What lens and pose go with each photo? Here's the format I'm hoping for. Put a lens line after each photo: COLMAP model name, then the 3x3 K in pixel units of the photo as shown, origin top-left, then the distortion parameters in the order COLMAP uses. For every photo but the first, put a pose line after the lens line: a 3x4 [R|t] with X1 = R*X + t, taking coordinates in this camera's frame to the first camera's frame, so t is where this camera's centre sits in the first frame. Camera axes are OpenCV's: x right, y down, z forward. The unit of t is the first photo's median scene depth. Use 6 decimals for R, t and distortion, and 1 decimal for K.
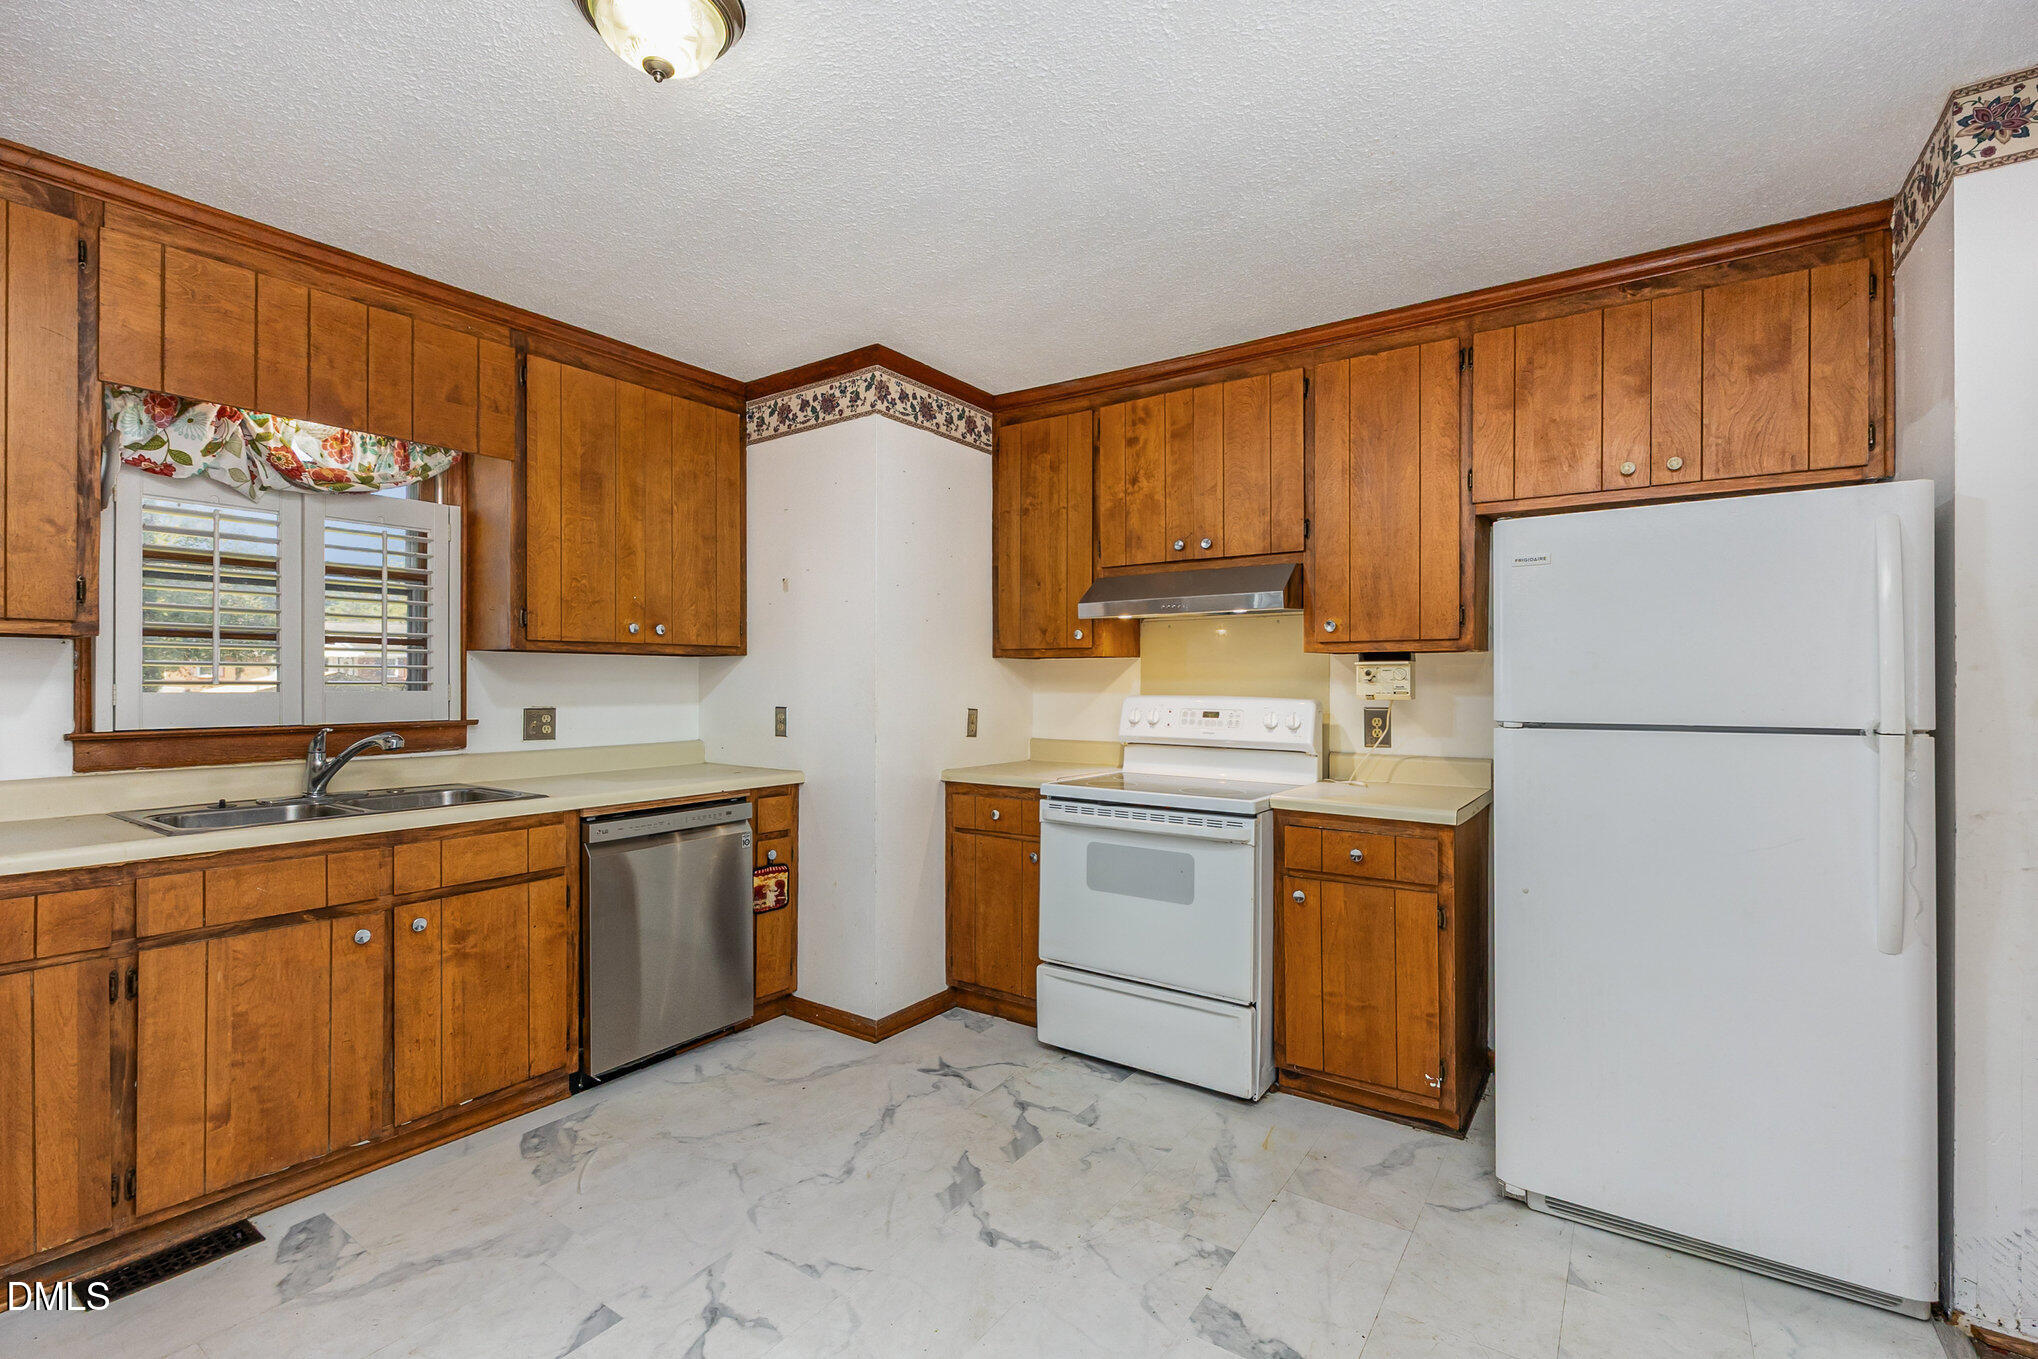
lens RADIAL K [[908.9, 0, 1019.0], [0, 908.9, 679.5], [0, 0, 1]] dist [-0.002945, -0.000353]
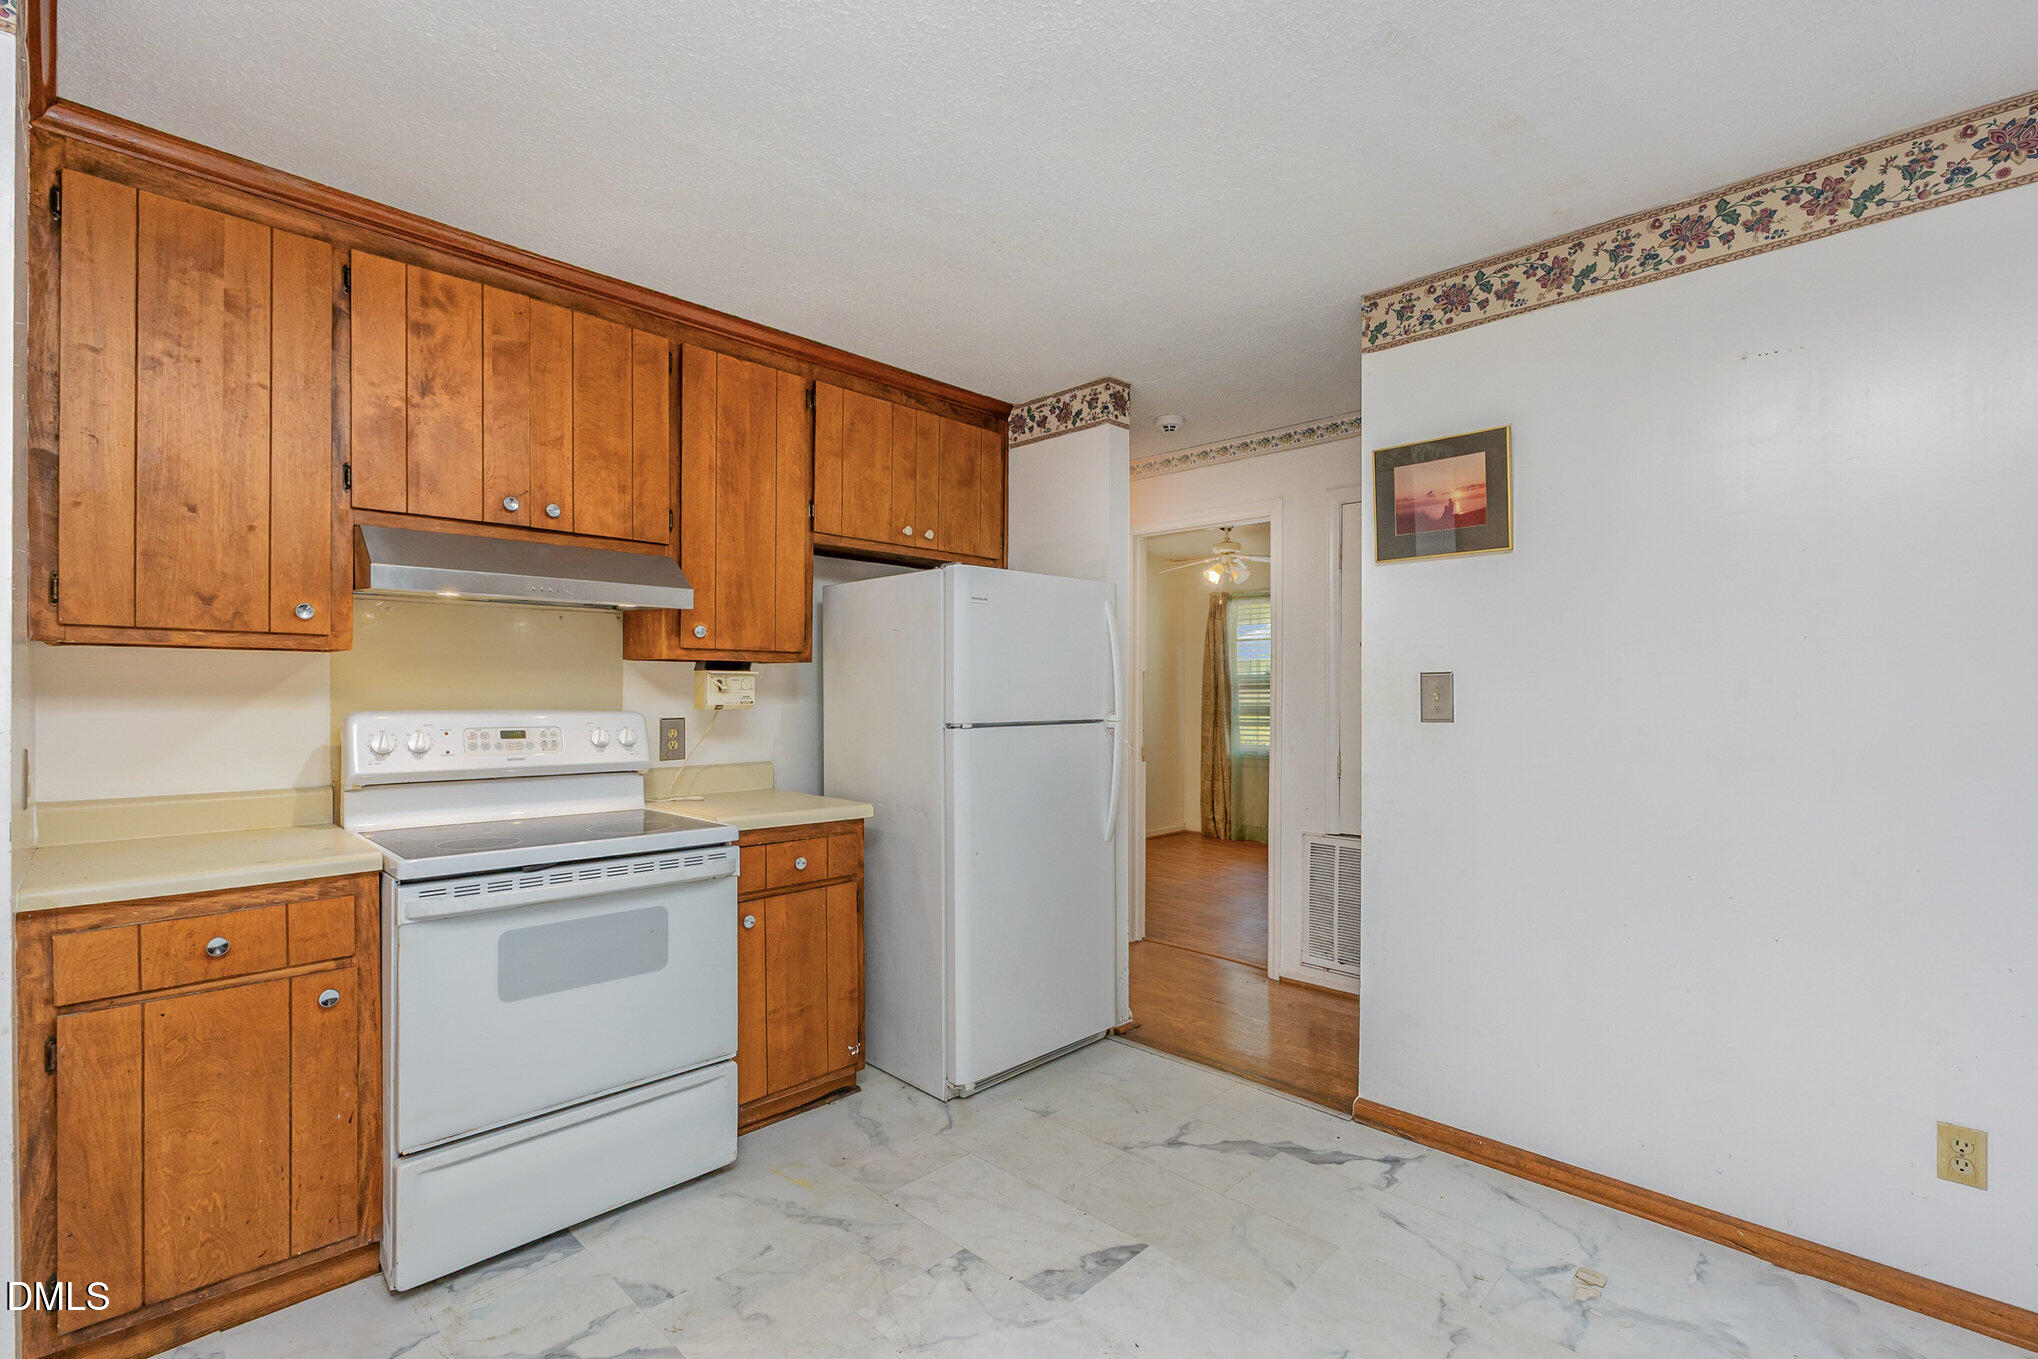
lens RADIAL K [[896.6, 0, 1022.2], [0, 896.6, 690.8], [0, 0, 1]] dist [-0.010057, -0.000048]
pose [[0.168193, 0.000329, 0.985754, -0.553422], [-0.005850, 0.999983, 0.000664, -0.000721], [-0.985737, -0.005878, 0.168192, 0.570371]]
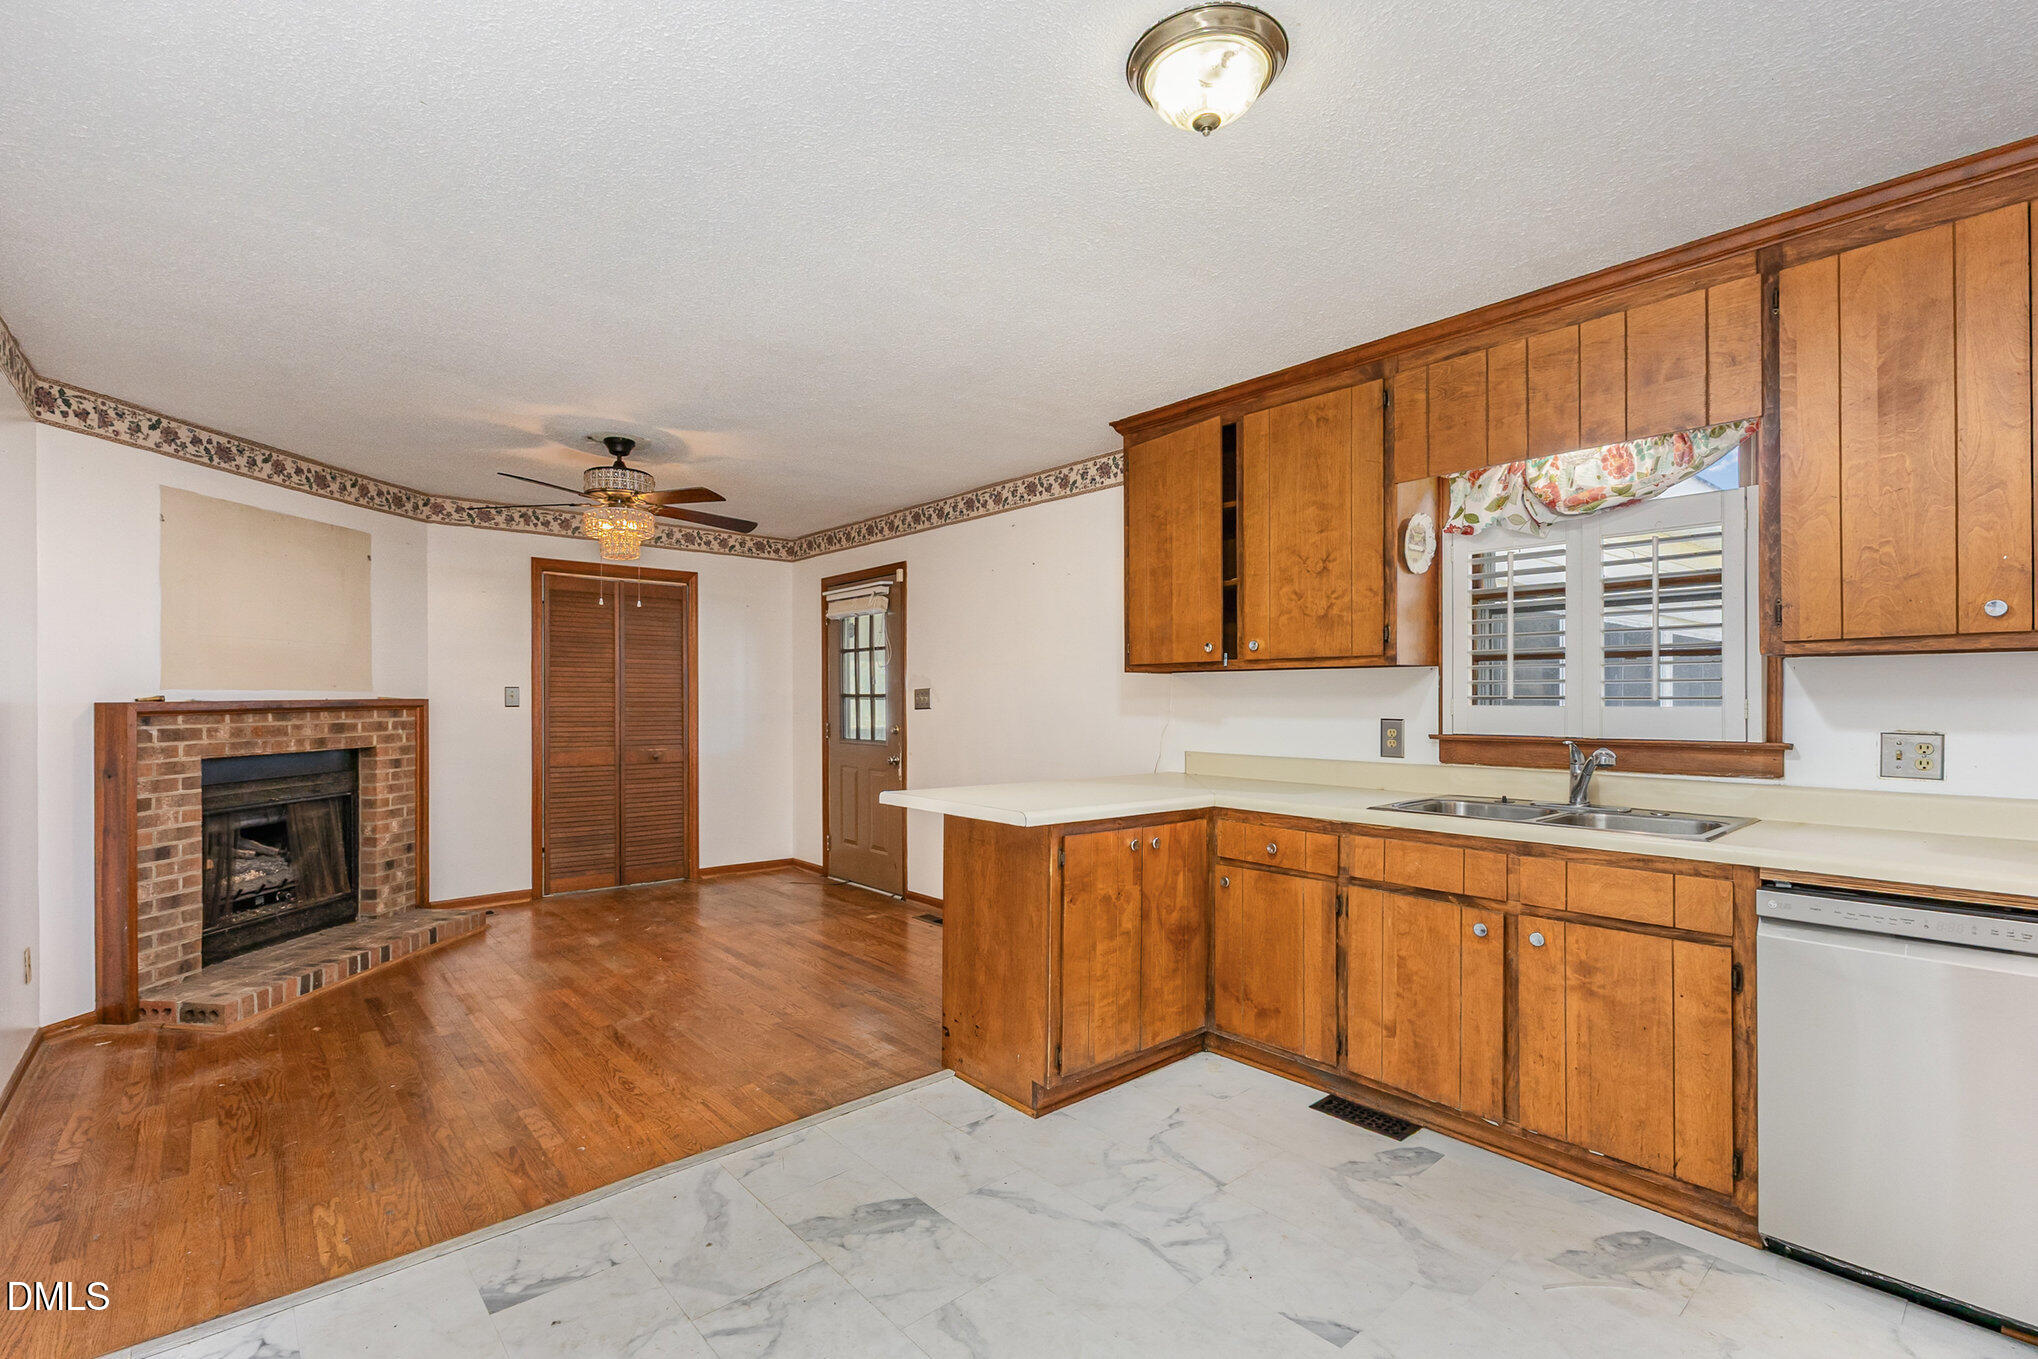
lens RADIAL K [[932.0, 0, 1006.4], [0, 932.0, 693.2], [0, 0, 1]] dist [0.003414, 0.000283]
pose [[-0.258557, -0.003350, -0.965990, 0.416550], [0.004914, 0.999976, -0.004783, 0.000545], [0.965983, -0.005984, -0.258535, 0.602119]]
